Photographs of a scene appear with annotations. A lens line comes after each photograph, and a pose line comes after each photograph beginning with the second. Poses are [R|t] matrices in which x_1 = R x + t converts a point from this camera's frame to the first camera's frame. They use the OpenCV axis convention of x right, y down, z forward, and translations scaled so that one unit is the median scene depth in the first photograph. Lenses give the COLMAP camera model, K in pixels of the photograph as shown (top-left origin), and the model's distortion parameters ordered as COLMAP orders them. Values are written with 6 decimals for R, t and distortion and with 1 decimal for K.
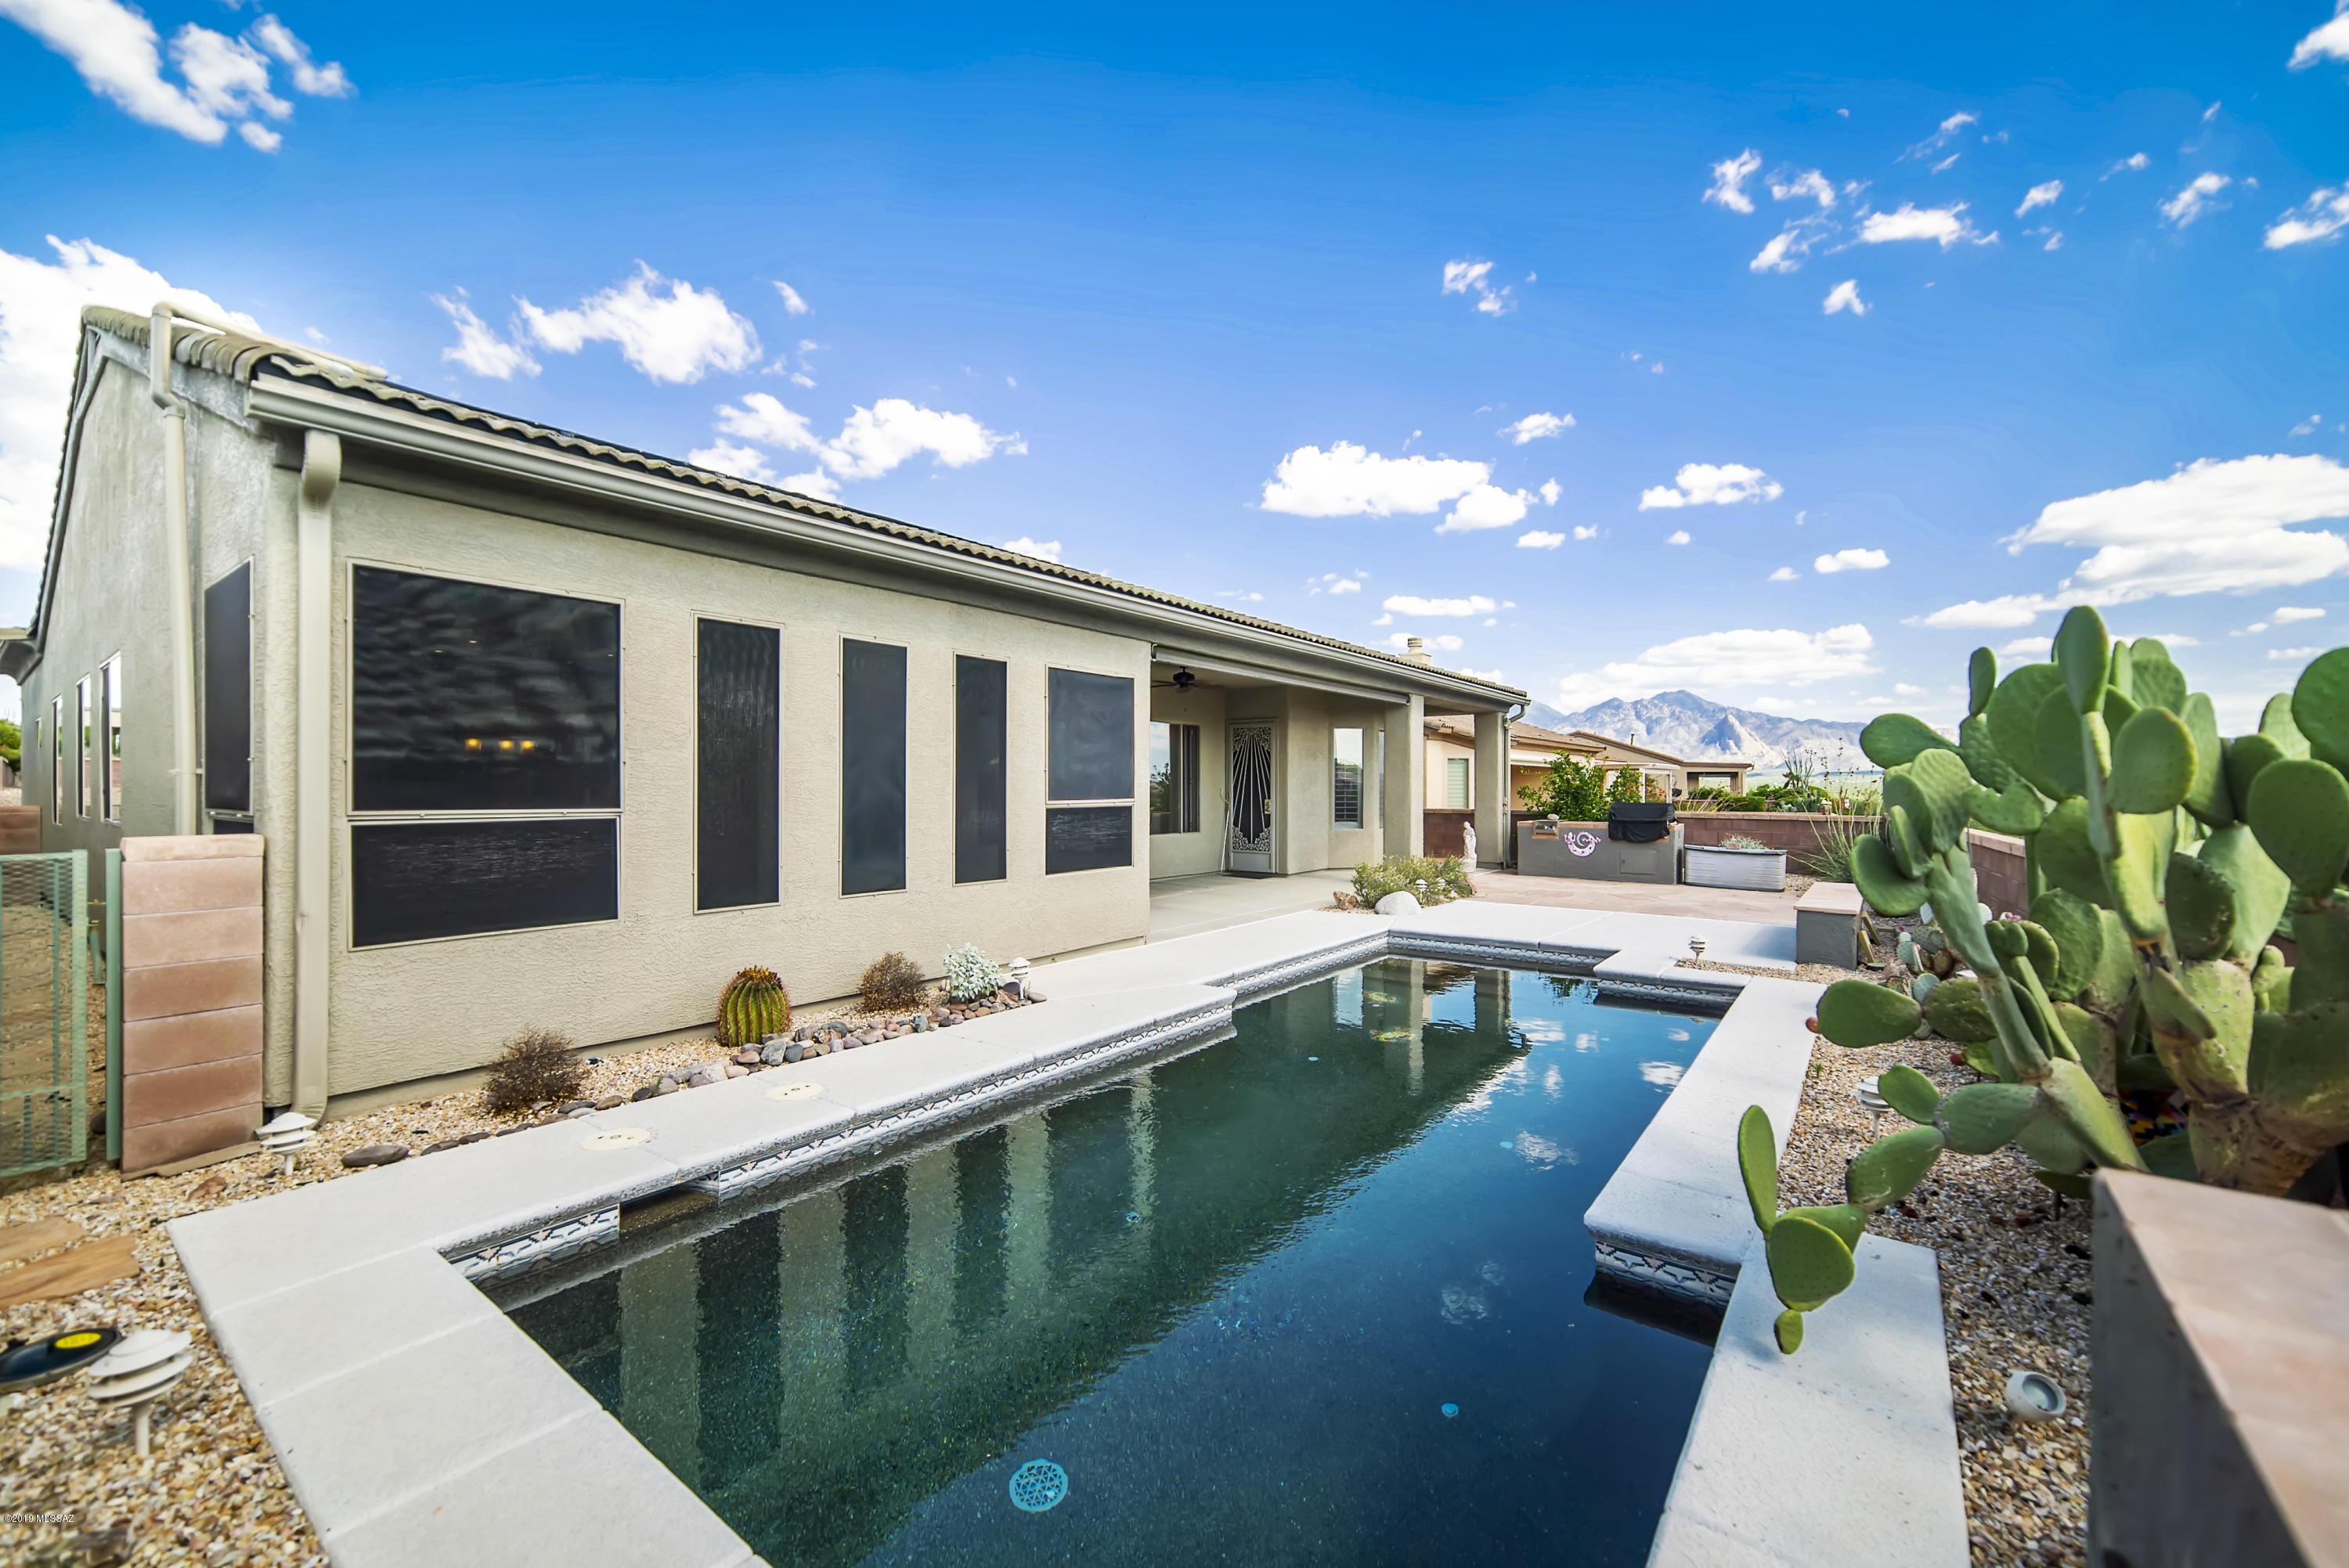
lens RADIAL K [[936.2, 0, 1174.5], [0, 936.2, 784.0], [0, 0, 1]] dist [-0.012670, 0.009003]
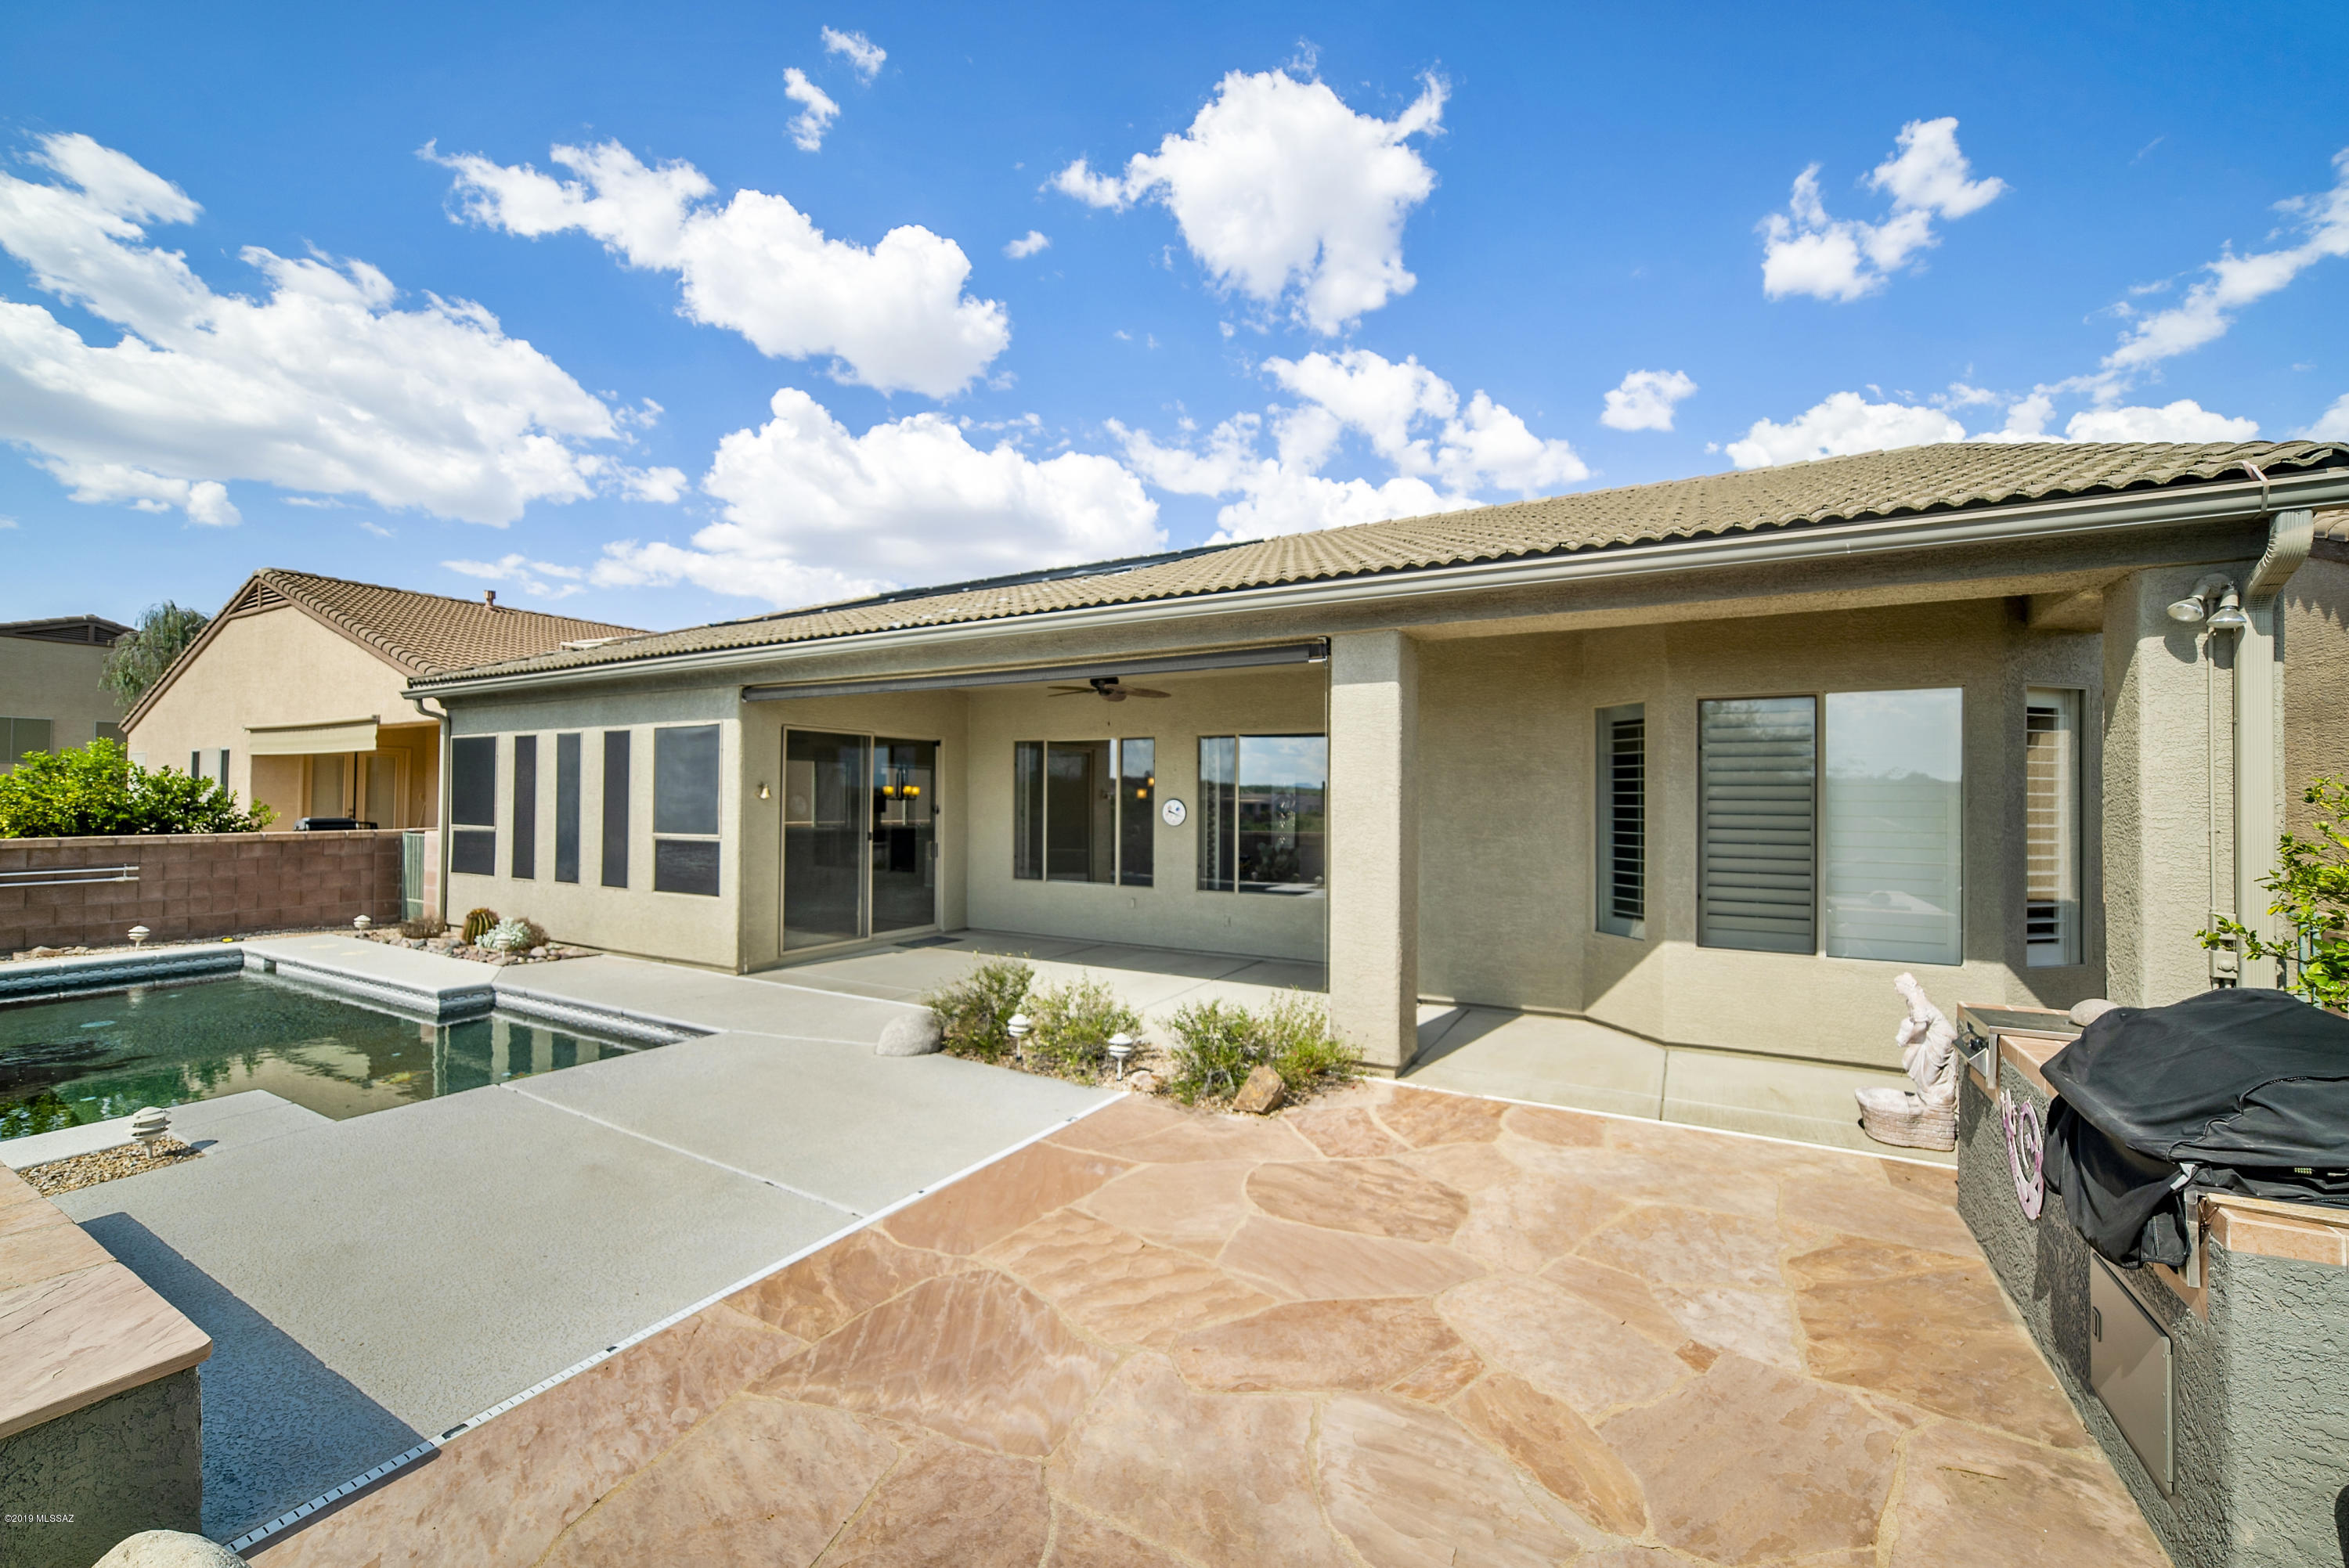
lens RADIAL K [[936.2, 0, 1174.5], [0, 936.2, 784.0], [0, 0, 1]] dist [-0.012670, 0.009003]
pose [[0.143182, -0.019351, -0.989507, 0.626329], [-0.006555, 0.999768, -0.020501, -0.014265], [0.989675, 0.009422, 0.143022, 0.779349]]
